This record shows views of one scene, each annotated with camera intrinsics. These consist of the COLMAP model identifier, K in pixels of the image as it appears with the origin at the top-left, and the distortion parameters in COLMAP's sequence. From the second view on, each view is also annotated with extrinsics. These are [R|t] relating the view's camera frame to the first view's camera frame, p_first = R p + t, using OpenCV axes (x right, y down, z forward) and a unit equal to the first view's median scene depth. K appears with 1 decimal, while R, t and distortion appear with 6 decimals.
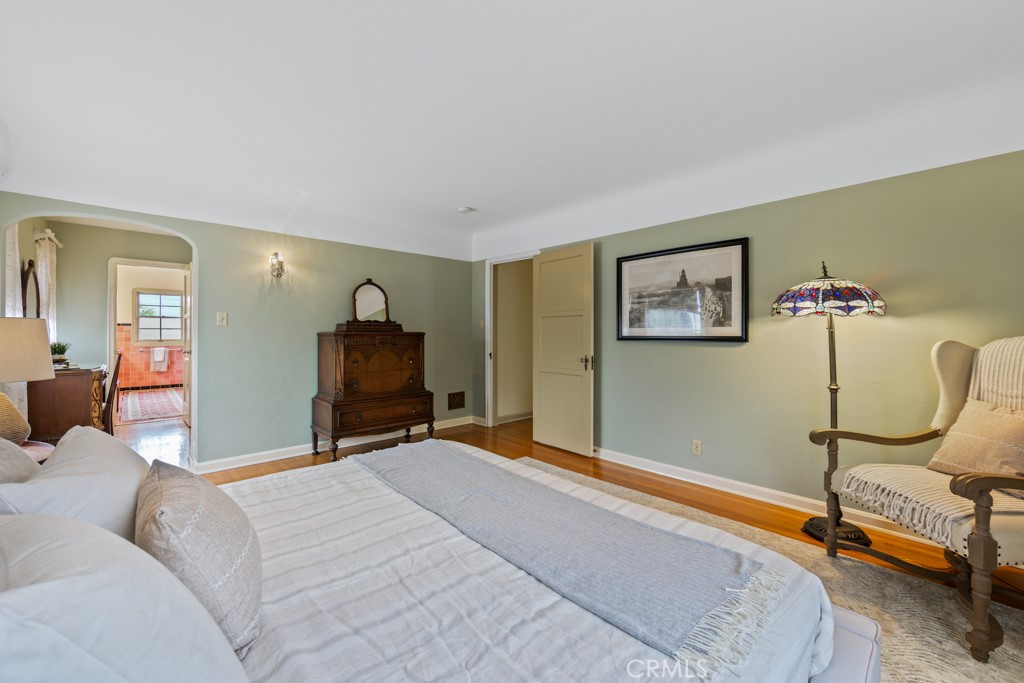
lens RADIAL K [[408.0, 0, 514.3], [0, 408.0, 333.7], [0, 0, 1]] dist [-0.000922, -0.000521]
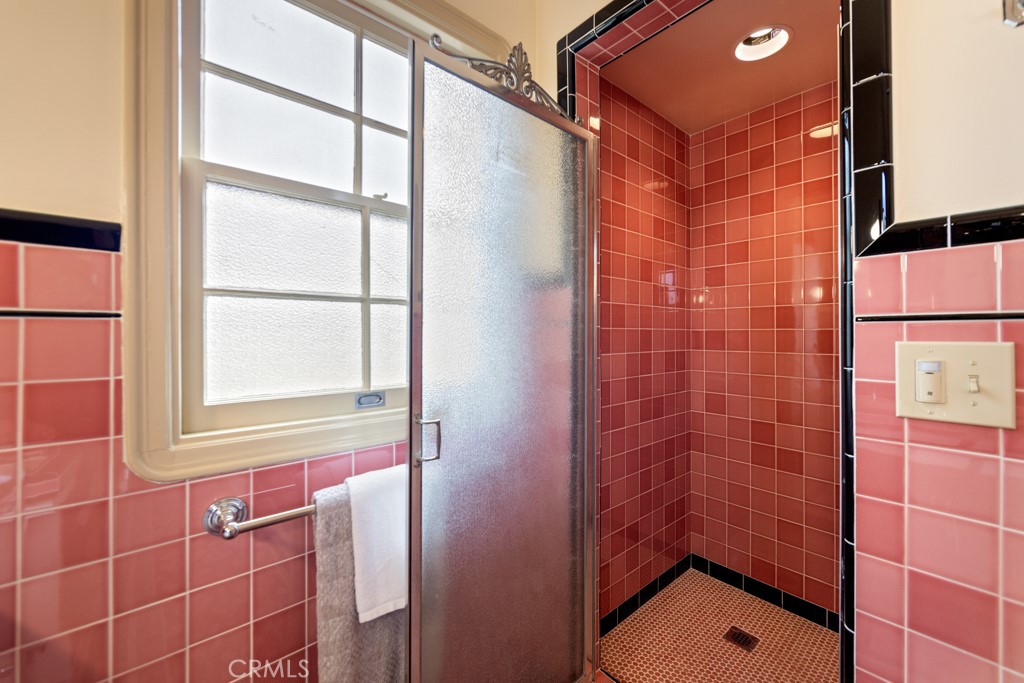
lens RADIAL K [[408.0, 0, 511.1], [0, 408.0, 341.2], [0, 0, 1]] dist [-0.000922, -0.000521]
pose [[0.998677, 0.001854, -0.051395, -0.830770], [-0.001529, 0.999979, 0.006349, -0.000890], [0.051406, -0.006262, 0.998658, 0.894545]]
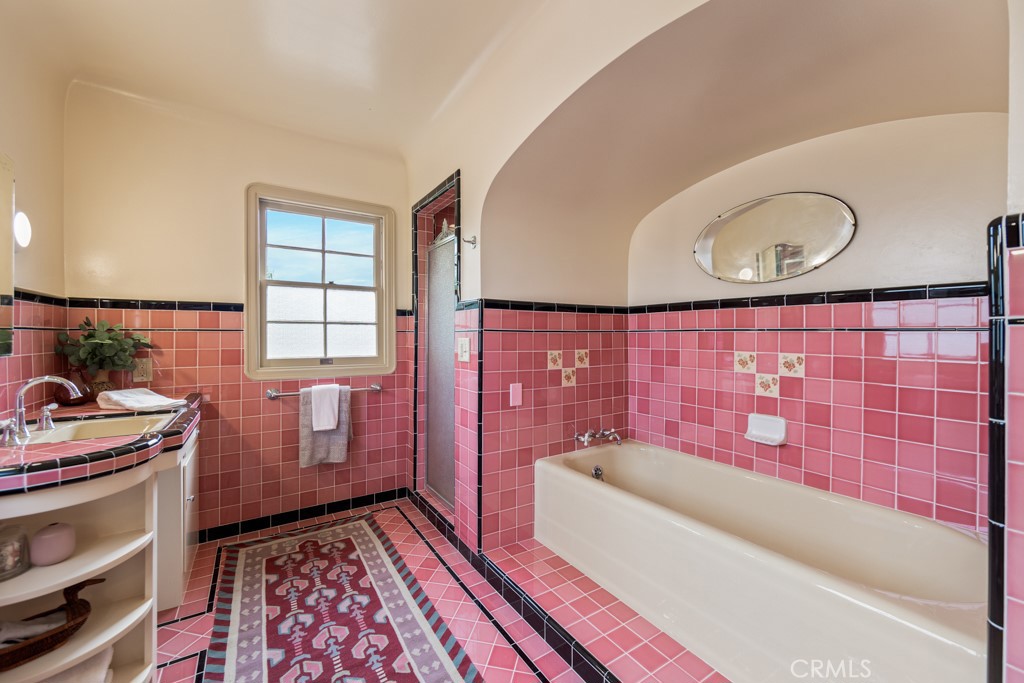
lens RADIAL K [[408.0, 0, 518.4], [0, 408.0, 340.4], [0, 0, 1]] dist [-0.000922, -0.000521]
pose [[0.984293, 0.004057, -0.176499, -0.675485], [-0.002530, 0.999957, 0.008879, -0.001559], [0.176527, -0.008293, 0.984261, 0.727052]]
